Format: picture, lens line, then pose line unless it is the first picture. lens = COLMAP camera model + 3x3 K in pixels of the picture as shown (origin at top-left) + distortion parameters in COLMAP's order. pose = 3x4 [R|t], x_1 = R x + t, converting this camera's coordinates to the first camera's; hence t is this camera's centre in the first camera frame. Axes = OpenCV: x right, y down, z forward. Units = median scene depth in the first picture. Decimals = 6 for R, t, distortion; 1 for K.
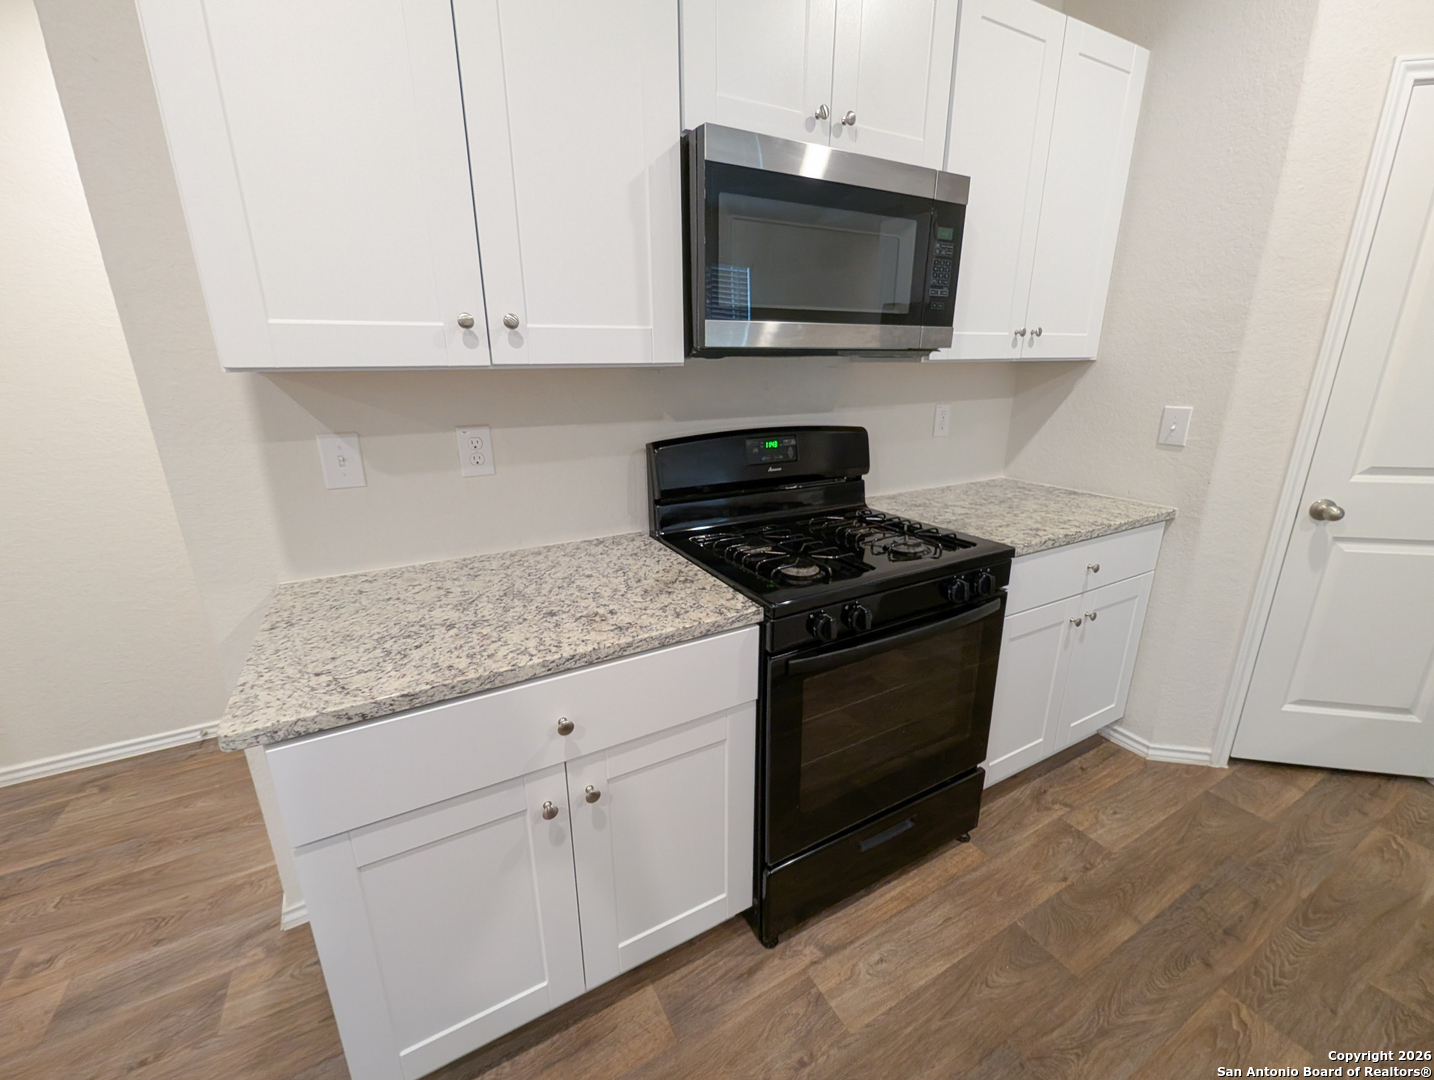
lens RADIAL K [[590.4, 0, 713.1], [0, 590.4, 539.3], [0, 0, 1]] dist [-0.000486, -0.000593]
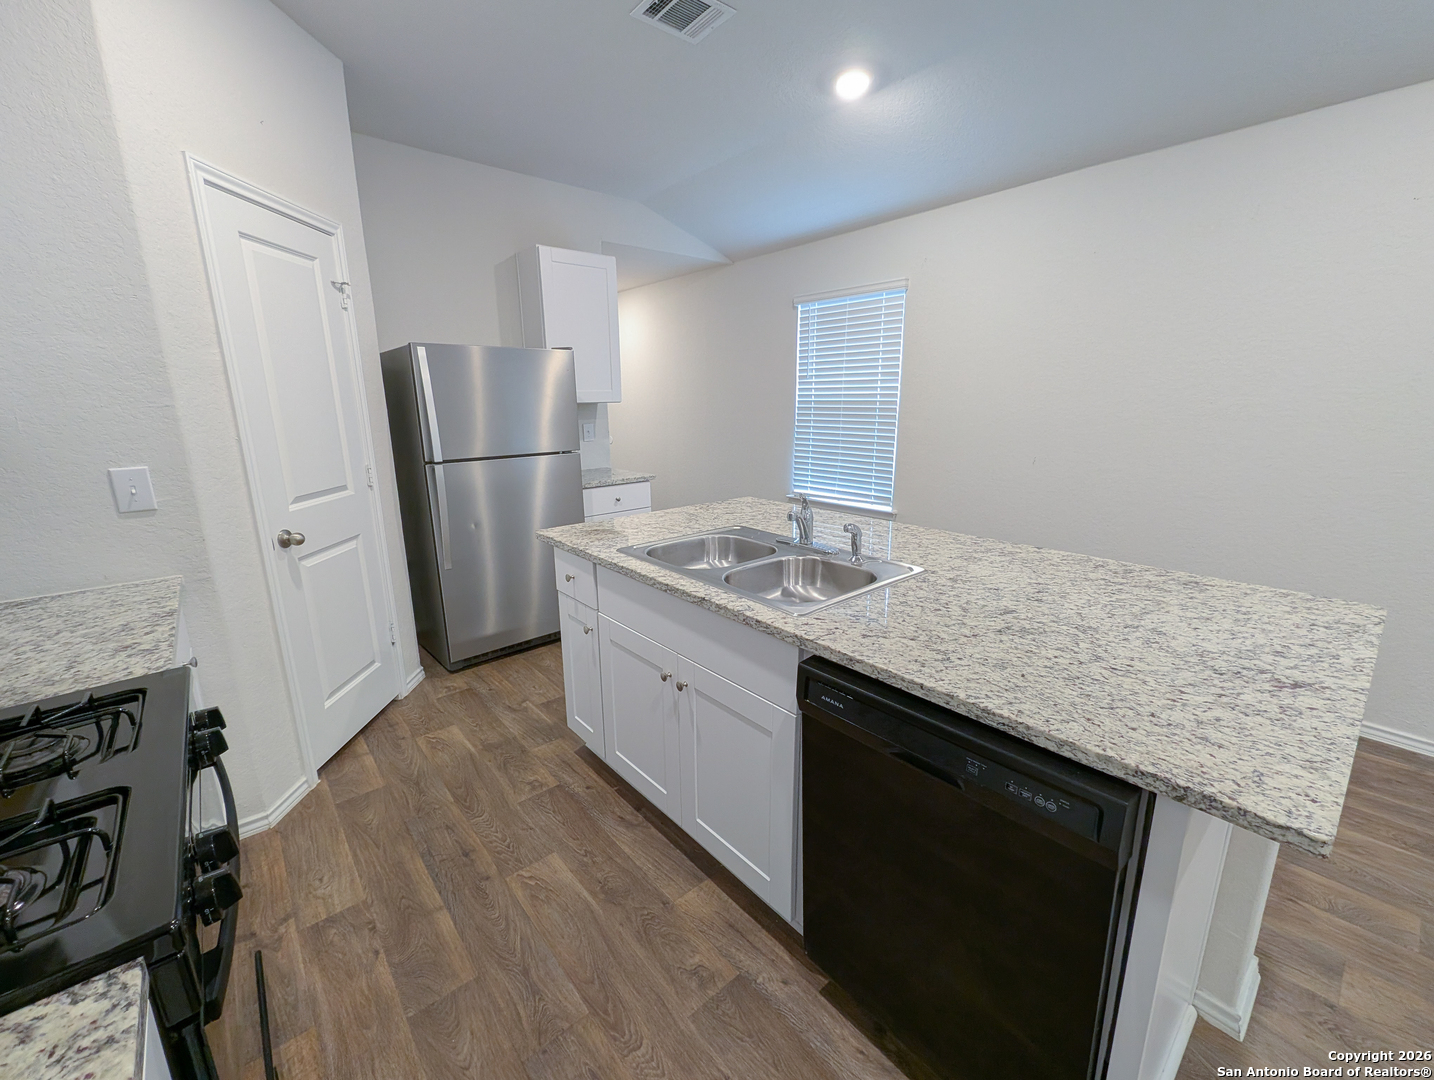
lens RADIAL K [[590.4, 0, 719.7], [0, 590.4, 537.8], [0, 0, 1]] dist [-0.000486, -0.000593]
pose [[-0.205665, -0.216997, 0.954261, -0.298323], [0.291953, 0.917098, 0.271469, -0.140584], [-0.934058, 0.334432, -0.125262, 0.414212]]
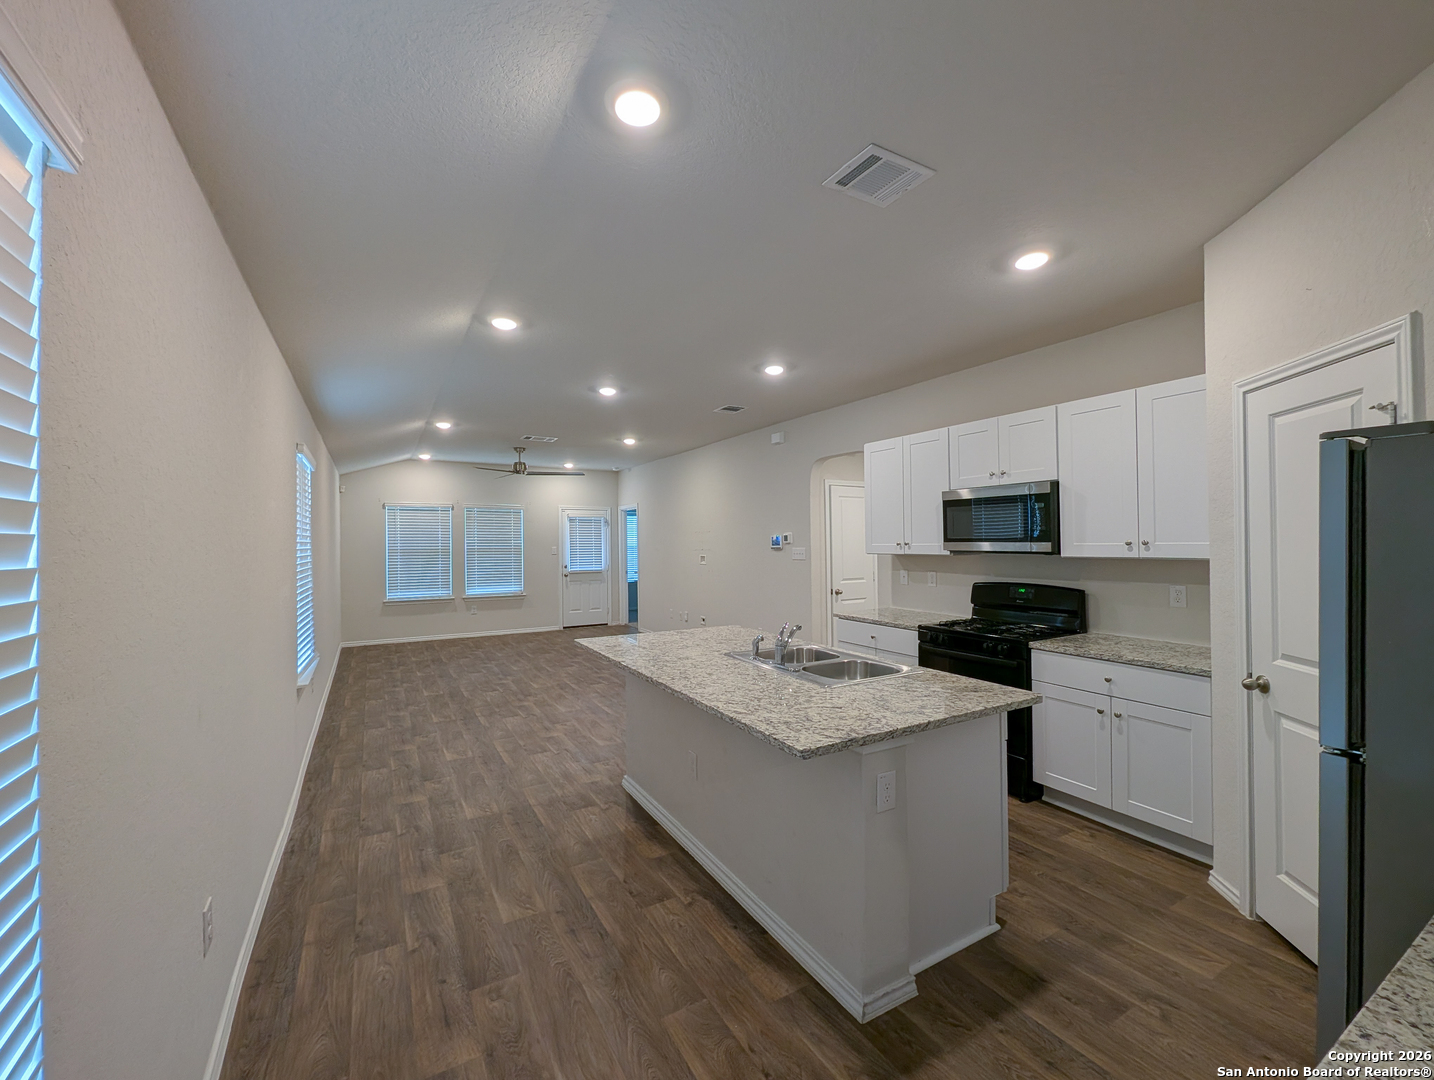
lens RADIAL K [[590.4, 0, 722.3], [0, 590.4, 534.7], [0, 0, 1]] dist [-0.000486, -0.000593]
pose [[0.035896, -0.000486, -0.999355, 2.674039], [-0.277835, 0.960572, -0.010446, -0.028793], [0.959958, 0.278031, 0.034346, -0.262388]]
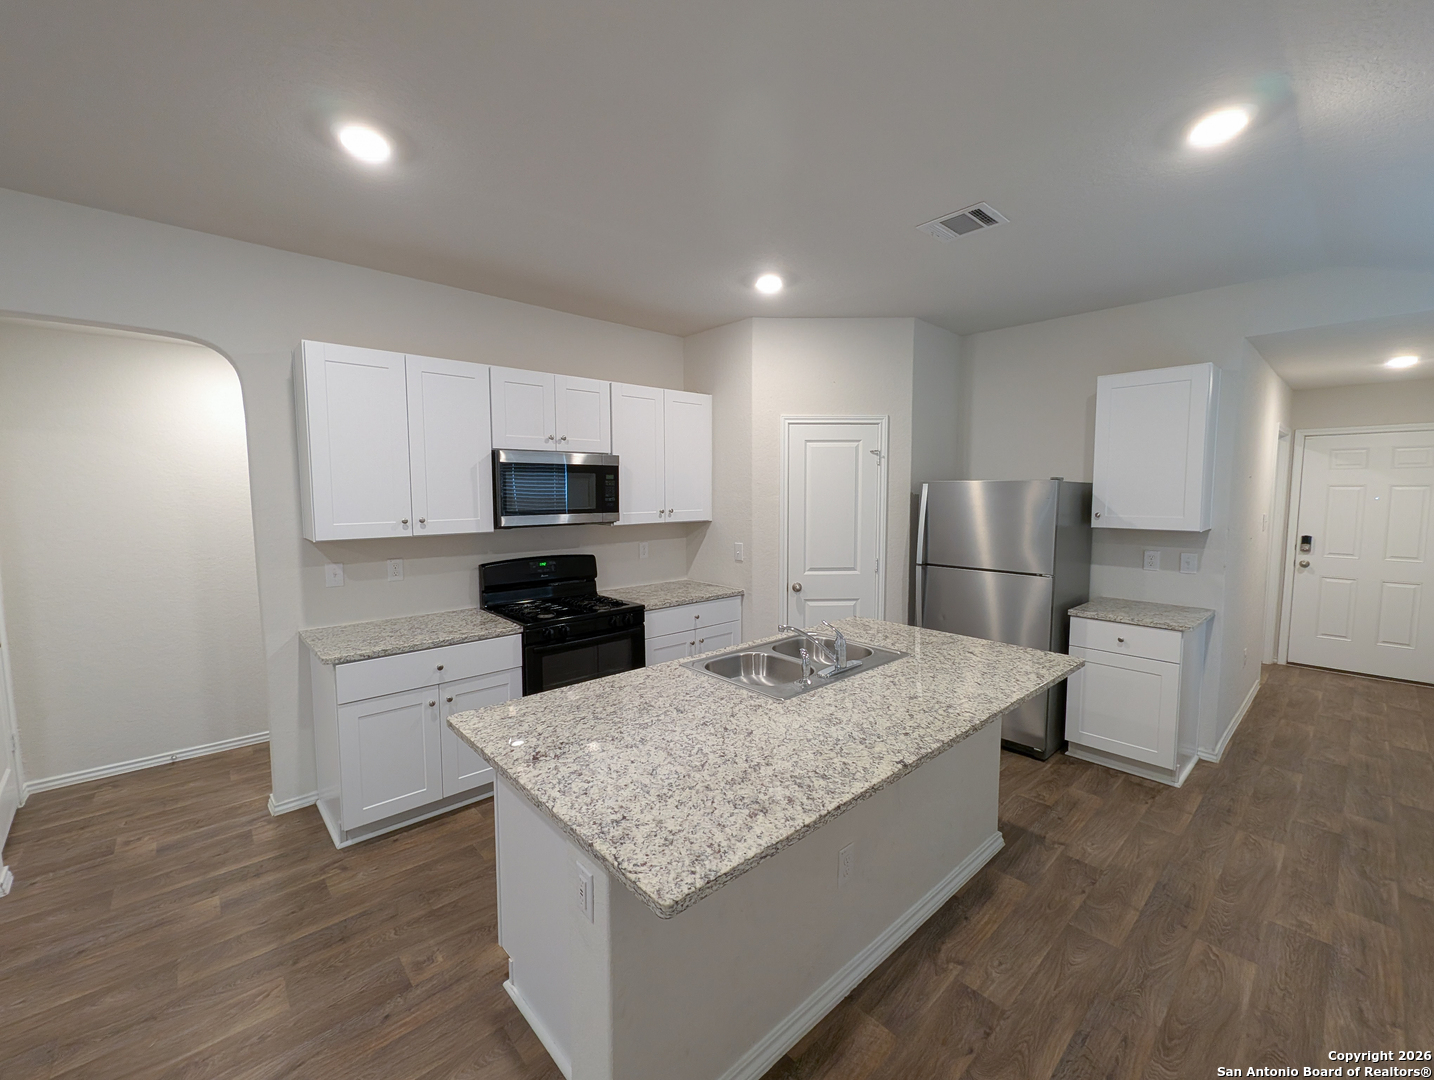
lens RADIAL K [[590.4, 0, 712.5], [0, 590.4, 538.3], [0, 0, 1]] dist [-0.000486, -0.000593]
pose [[0.973238, -0.011782, 0.229497, 0.240134], [0.058884, 0.978128, -0.199493, 0.238433], [-0.222127, 0.207668, 0.952646, -1.351216]]
